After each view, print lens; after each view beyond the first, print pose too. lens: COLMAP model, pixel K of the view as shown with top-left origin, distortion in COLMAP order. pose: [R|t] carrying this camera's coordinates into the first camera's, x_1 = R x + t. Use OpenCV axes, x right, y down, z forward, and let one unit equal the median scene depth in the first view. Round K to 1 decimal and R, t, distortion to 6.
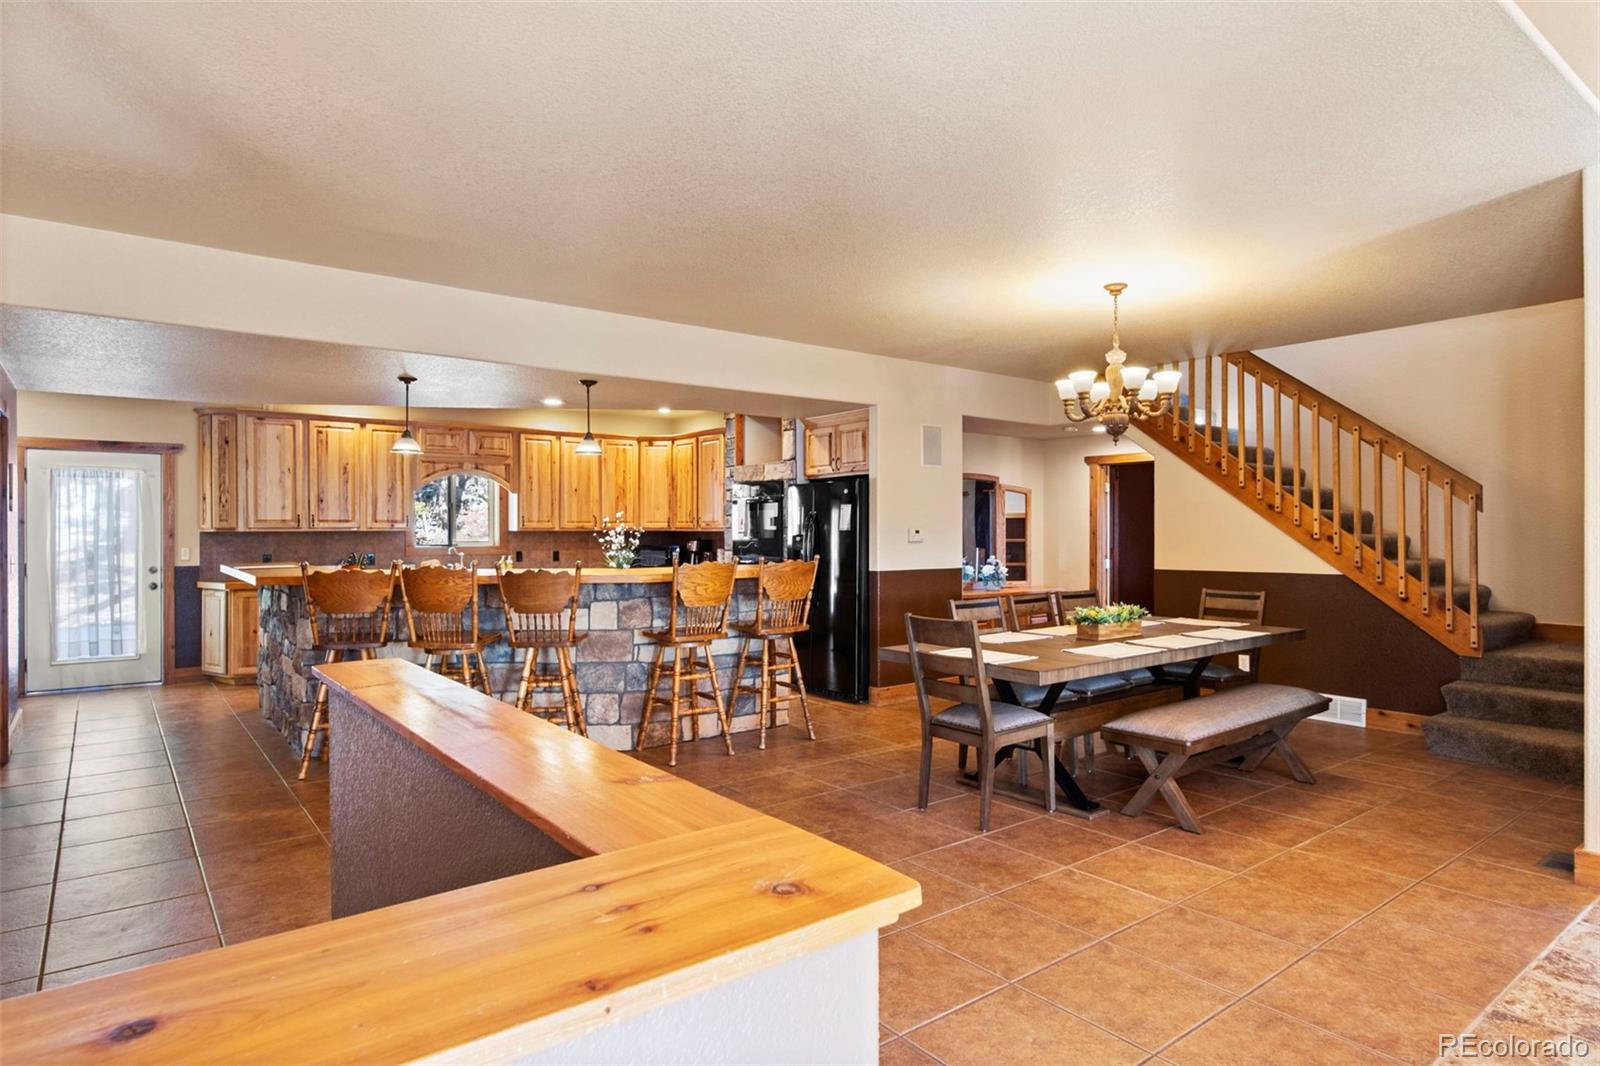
lens RADIAL K [[896.6, 0, 792.2], [0, 896.6, 531.0], [0, 0, 1]] dist [-0.014676, 0.004755]
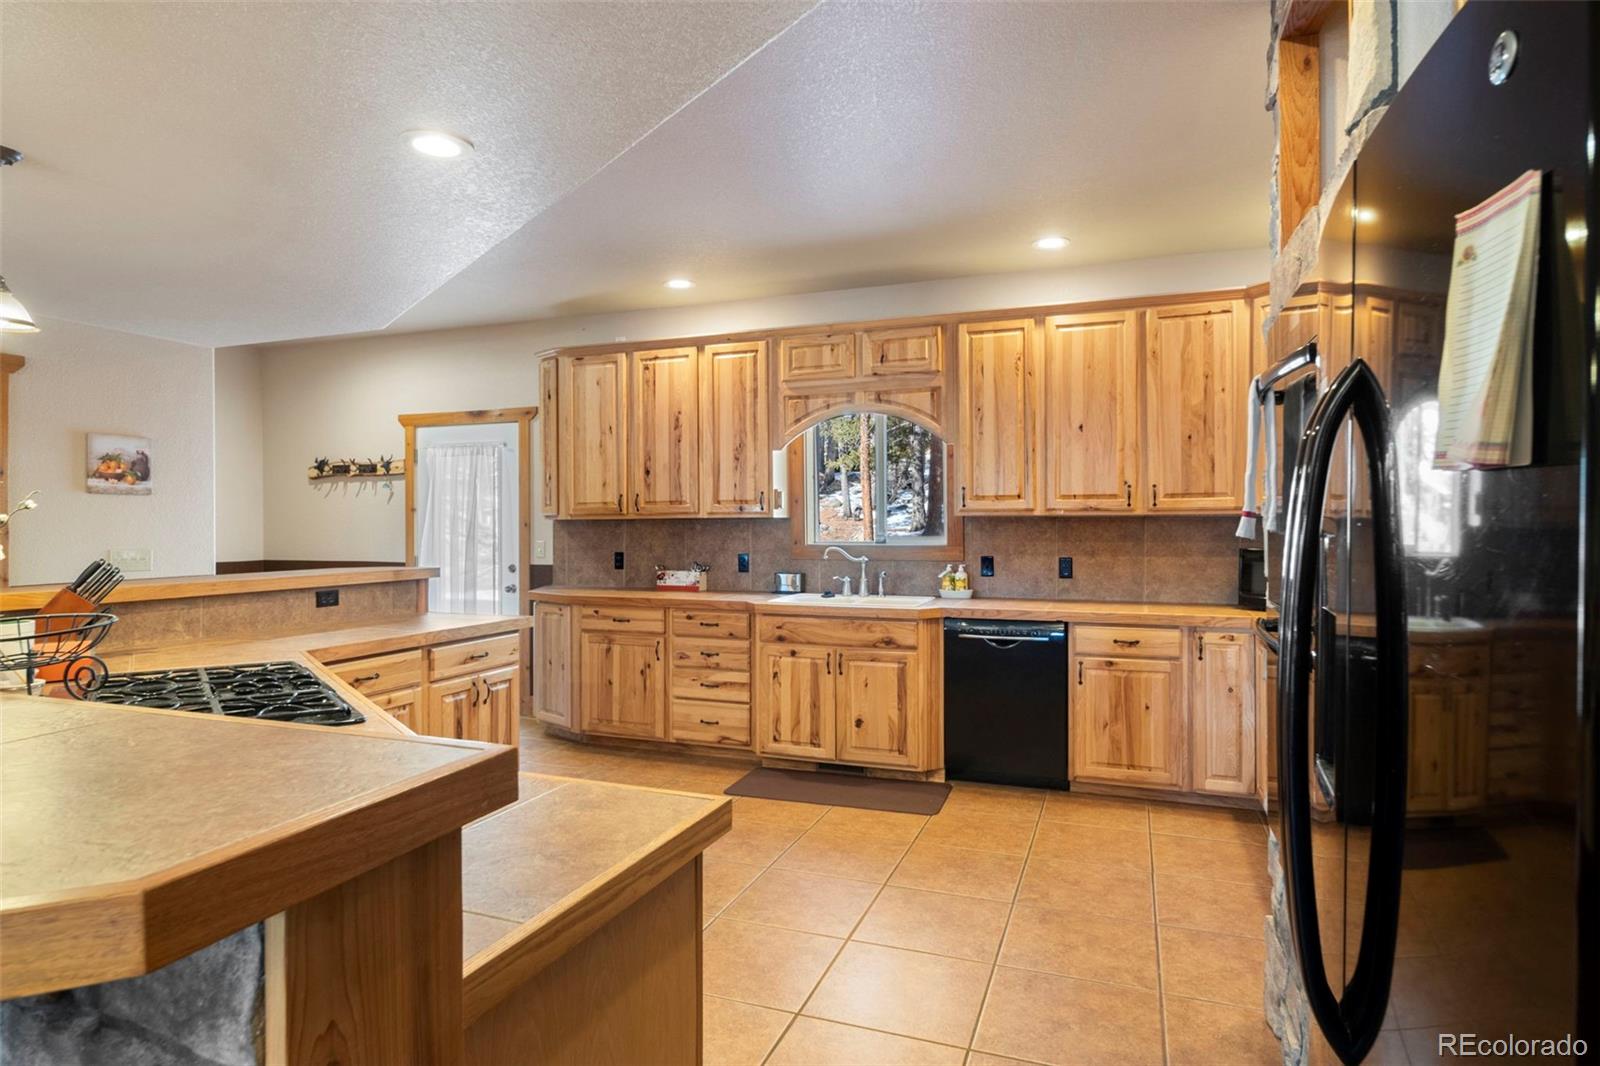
lens RADIAL K [[896.6, 0, 797.8], [0, 896.6, 528.5], [0, 0, 1]] dist [-0.014676, 0.004755]
pose [[0.527123, 0.002815, -0.849785, 0.085003], [0.002667, 0.999984, 0.004967, 0.004200], [0.849785, -0.004884, 0.527107, 0.711739]]
